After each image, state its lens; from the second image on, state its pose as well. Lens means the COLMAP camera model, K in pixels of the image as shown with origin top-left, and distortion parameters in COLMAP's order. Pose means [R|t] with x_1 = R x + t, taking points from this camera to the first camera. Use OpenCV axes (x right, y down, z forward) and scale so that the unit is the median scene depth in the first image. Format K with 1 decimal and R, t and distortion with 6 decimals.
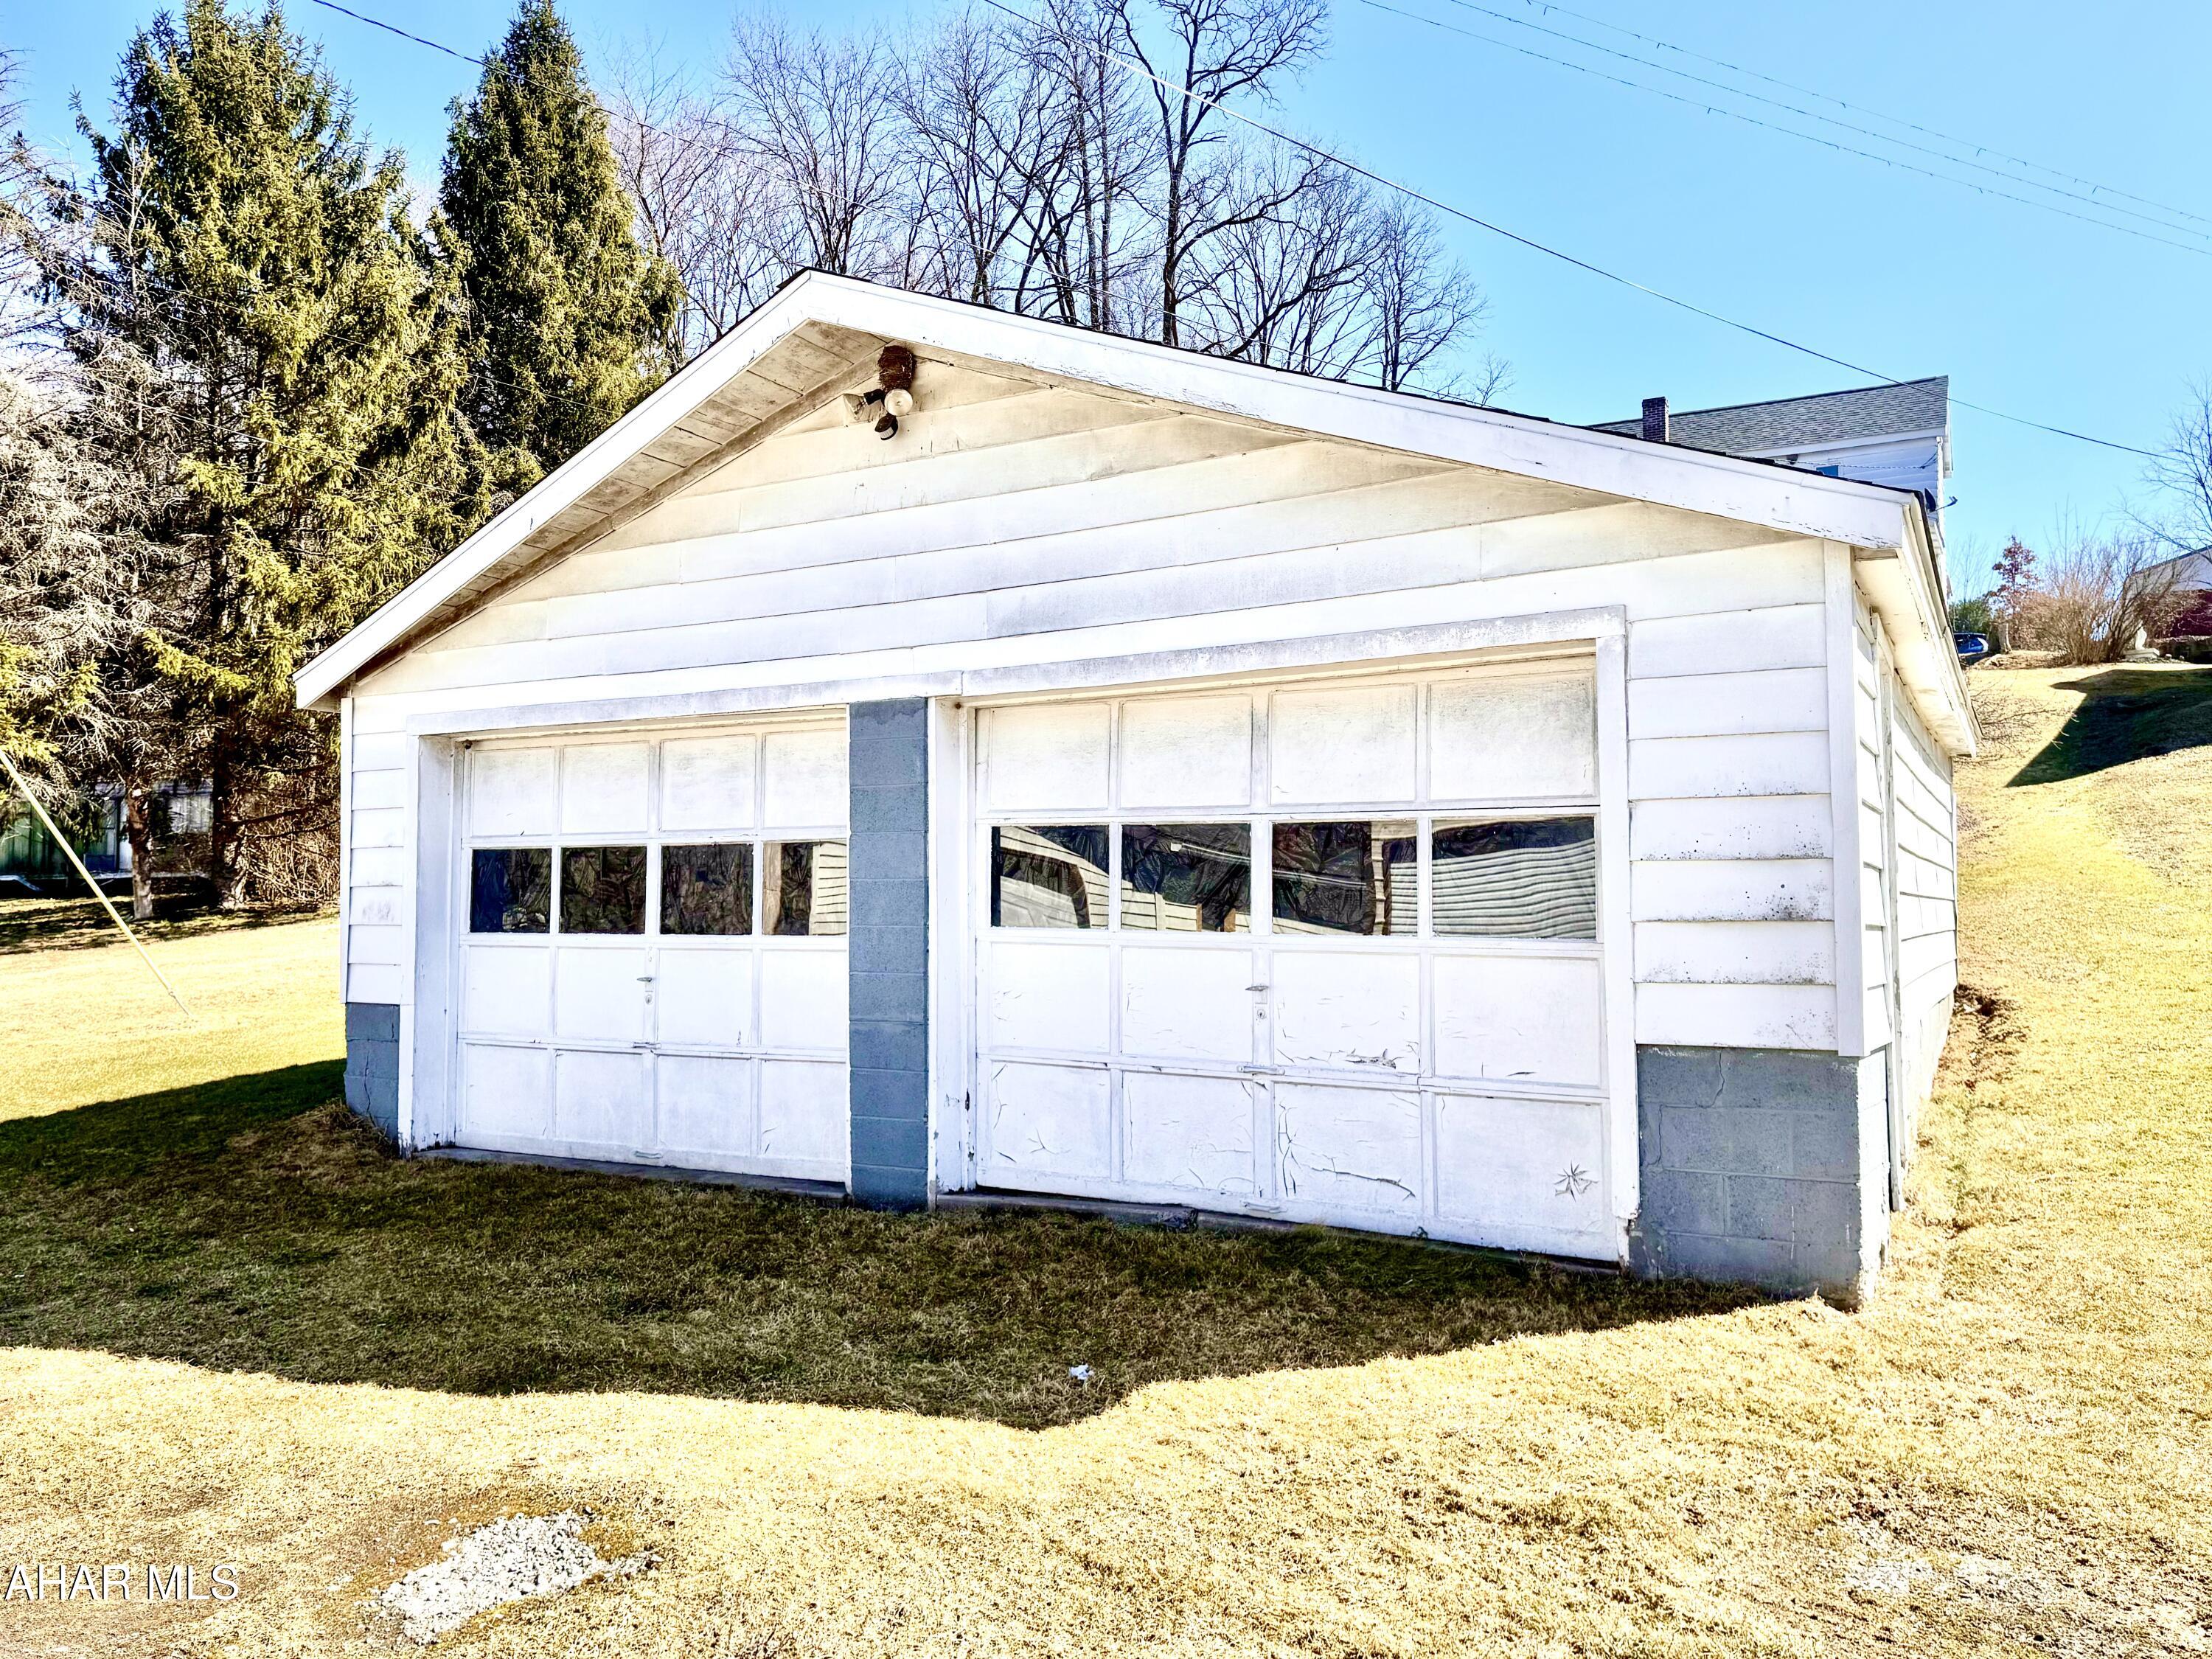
lens RADIAL K [[1615.9, 0, 1111.4], [0, 1615.9, 820.8], [0, 0, 1]] dist [0.052635, -0.065522]
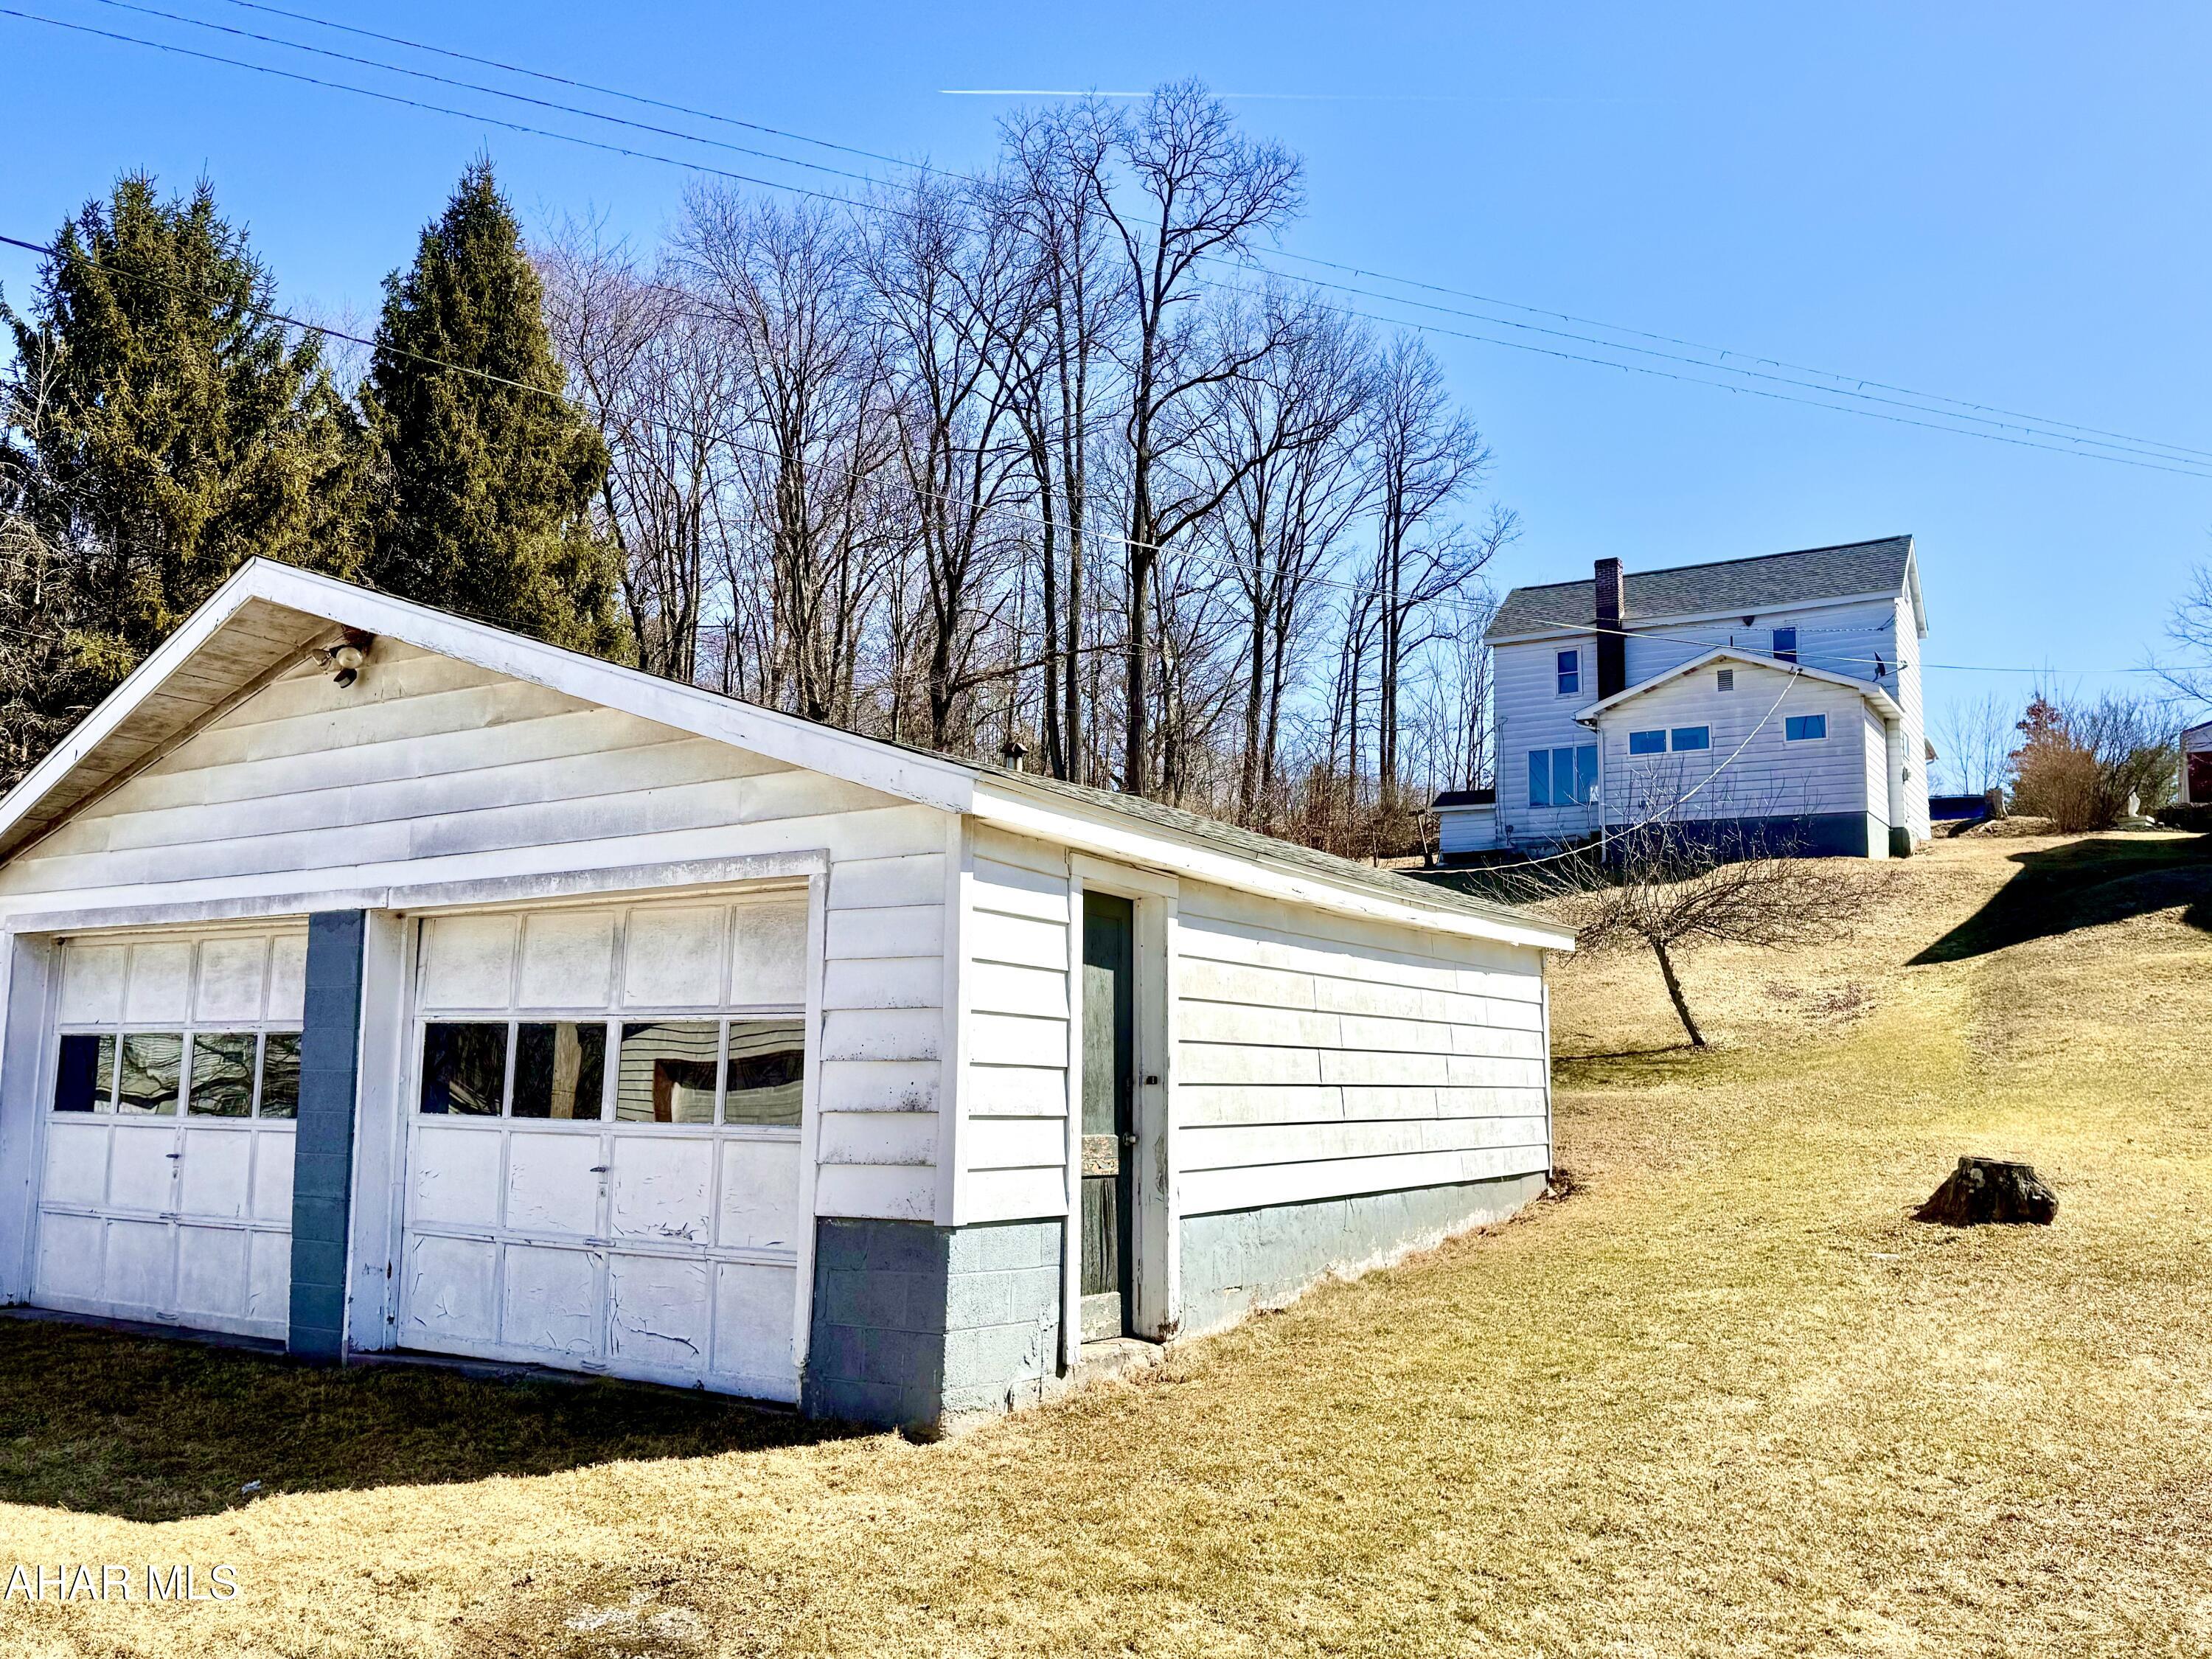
lens RADIAL K [[1746.8, 0, 1120.1], [0, 1746.8, 840.6], [0, 0, 1]] dist [0.034595, -0.049375]
pose [[0.999441, 0.001984, -0.033377, 0.167797], [-0.004725, 0.996601, -0.082246, -0.009283], [0.033101, 0.082357, 0.996053, -0.082529]]
